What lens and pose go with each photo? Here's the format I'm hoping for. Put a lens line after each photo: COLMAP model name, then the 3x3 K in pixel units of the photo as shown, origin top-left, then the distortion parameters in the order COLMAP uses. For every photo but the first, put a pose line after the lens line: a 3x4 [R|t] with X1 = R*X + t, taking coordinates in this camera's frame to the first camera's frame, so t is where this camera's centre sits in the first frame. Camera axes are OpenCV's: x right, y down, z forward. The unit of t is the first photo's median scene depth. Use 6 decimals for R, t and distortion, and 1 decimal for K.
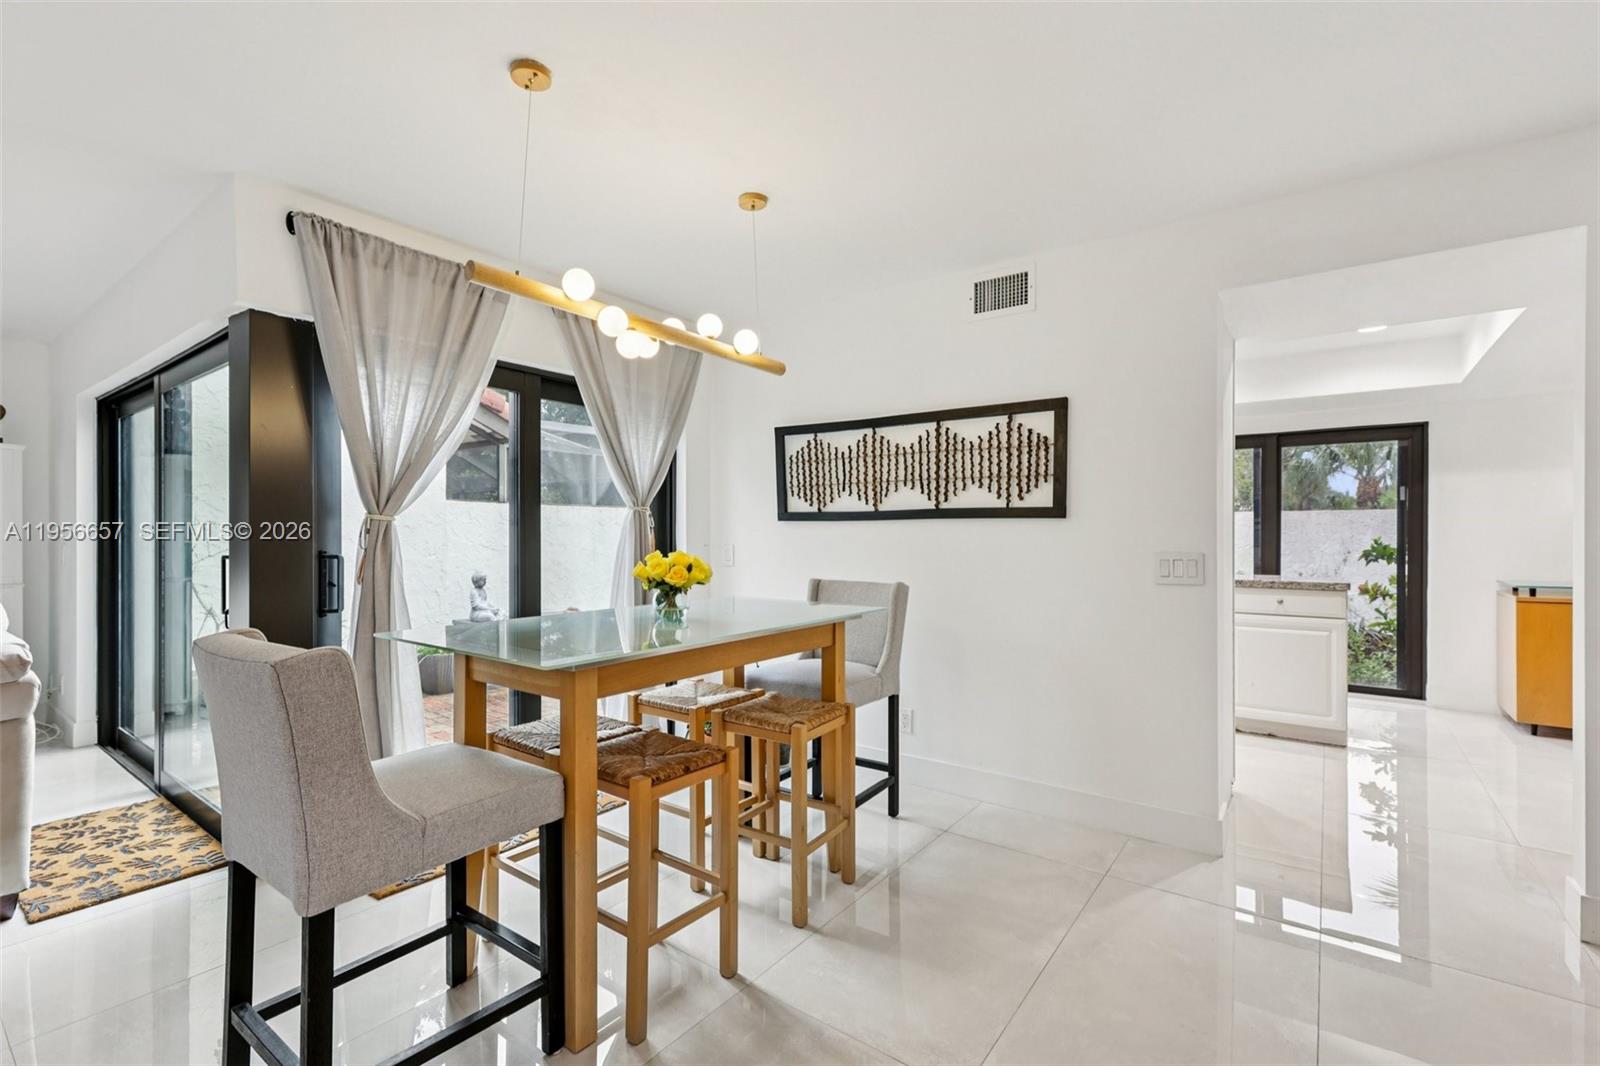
lens RADIAL K [[718.2, 0, 796.0], [0, 718.2, 535.4], [0, 0, 1]] dist [0.001580, 0.001591]
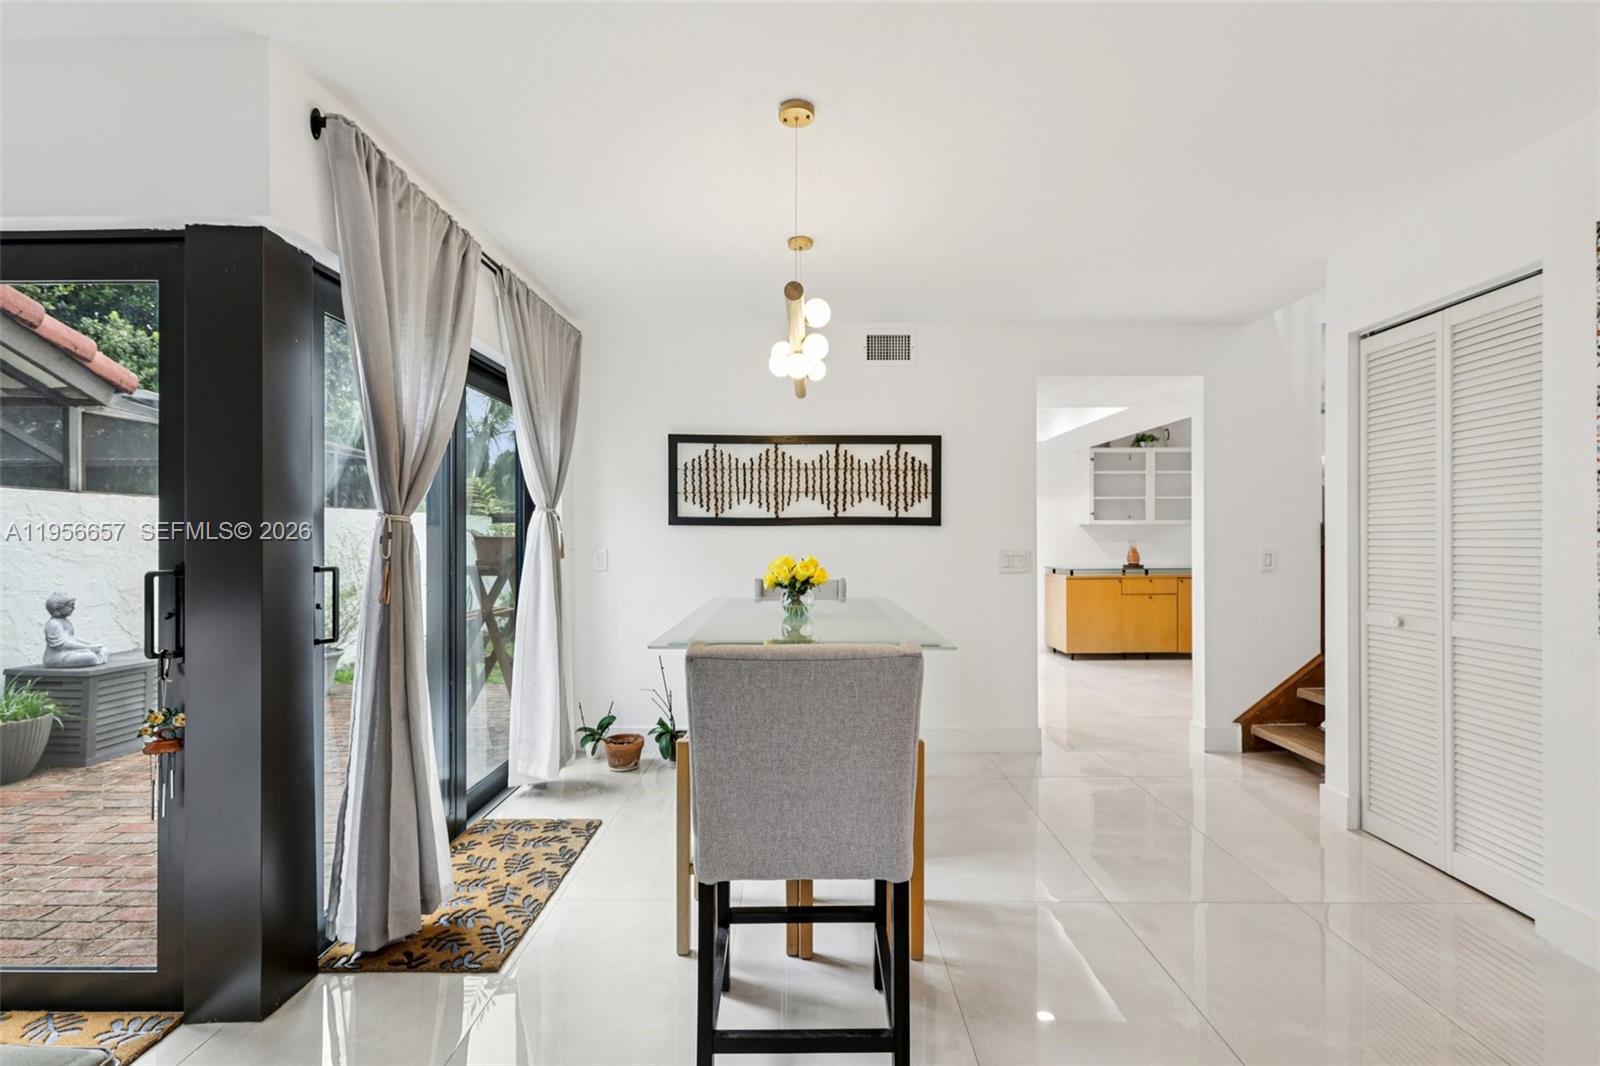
lens RADIAL K [[718.2, 0, 797.0], [0, 718.2, 537.9], [0, 0, 1]] dist [0.001580, 0.001591]
pose [[0.801738, -0.001213, 0.597674, -0.570338], [0.001047, 0.999999, 0.000624, -0.002749], [-0.597674, 0.000126, 0.801739, 0.077047]]
